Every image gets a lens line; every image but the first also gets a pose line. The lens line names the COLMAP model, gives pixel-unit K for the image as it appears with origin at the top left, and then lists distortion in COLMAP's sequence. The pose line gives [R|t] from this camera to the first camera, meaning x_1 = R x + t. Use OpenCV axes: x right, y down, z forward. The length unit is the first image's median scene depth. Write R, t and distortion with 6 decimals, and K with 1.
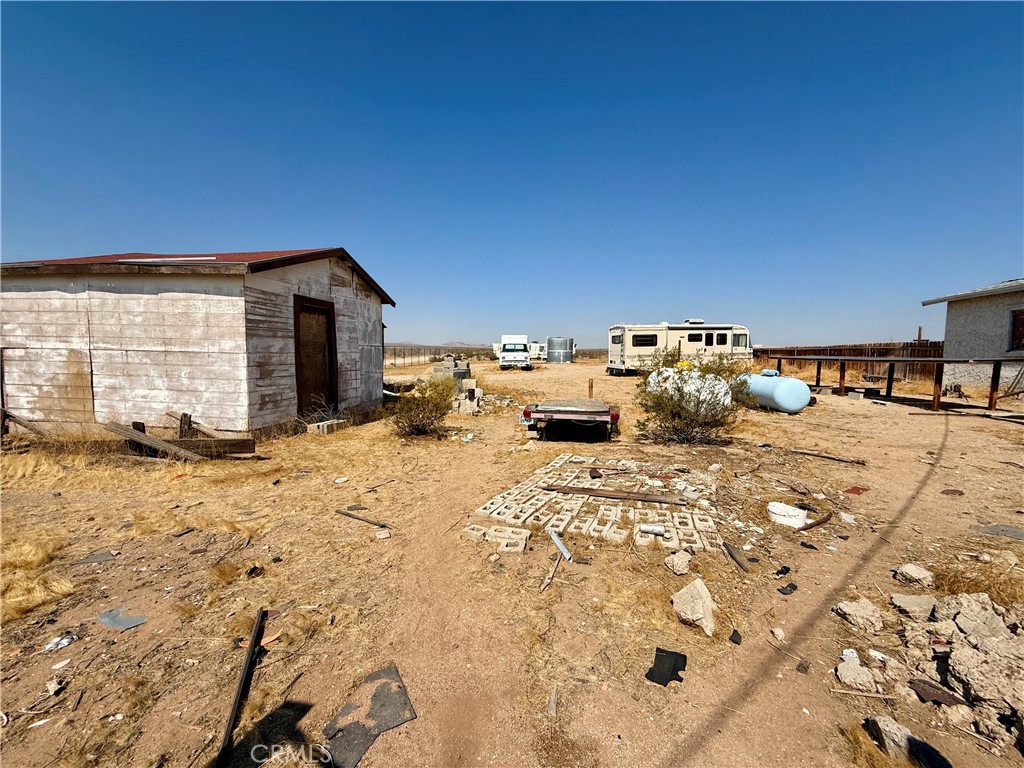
lens RADIAL K [[409.2, 0, 510.8], [0, 409.2, 385.2], [0, 0, 1]] dist [0.001315, -0.000304]
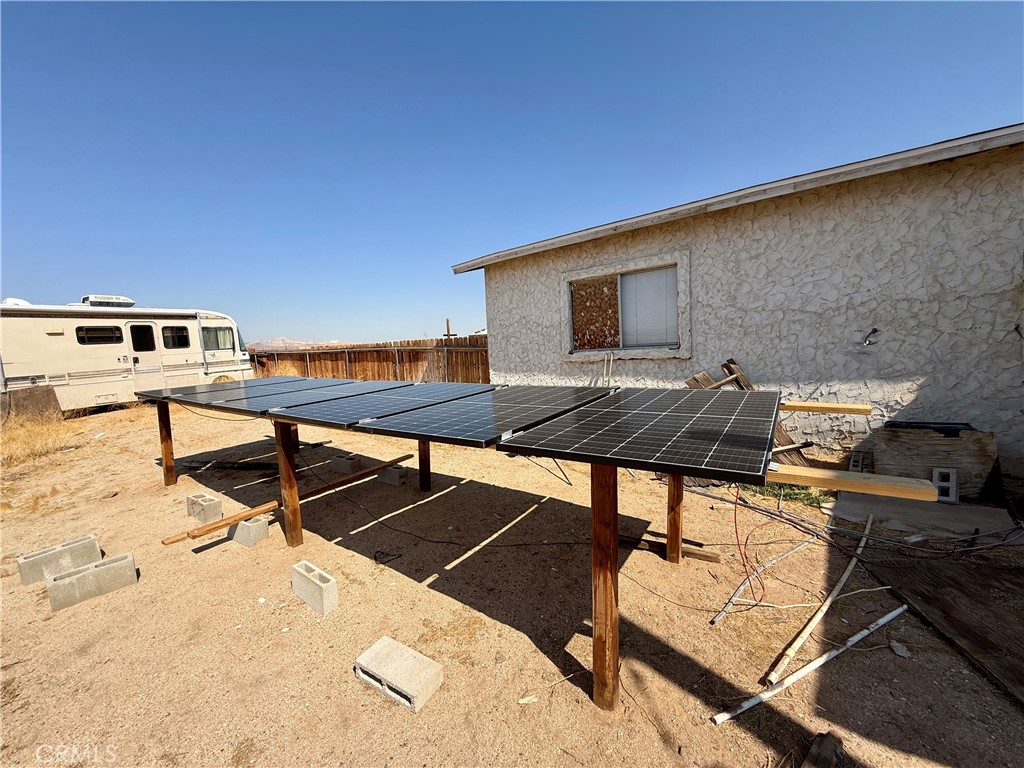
lens RADIAL K [[409.2, 0, 510.9], [0, 409.2, 379.9], [0, 0, 1]] dist [0.001315, -0.000304]
pose [[0.586374, -0.099631, 0.803890, 0.351276], [0.104285, 0.993434, 0.047054, -0.040522], [-0.803300, 0.056242, 0.592913, 0.367595]]
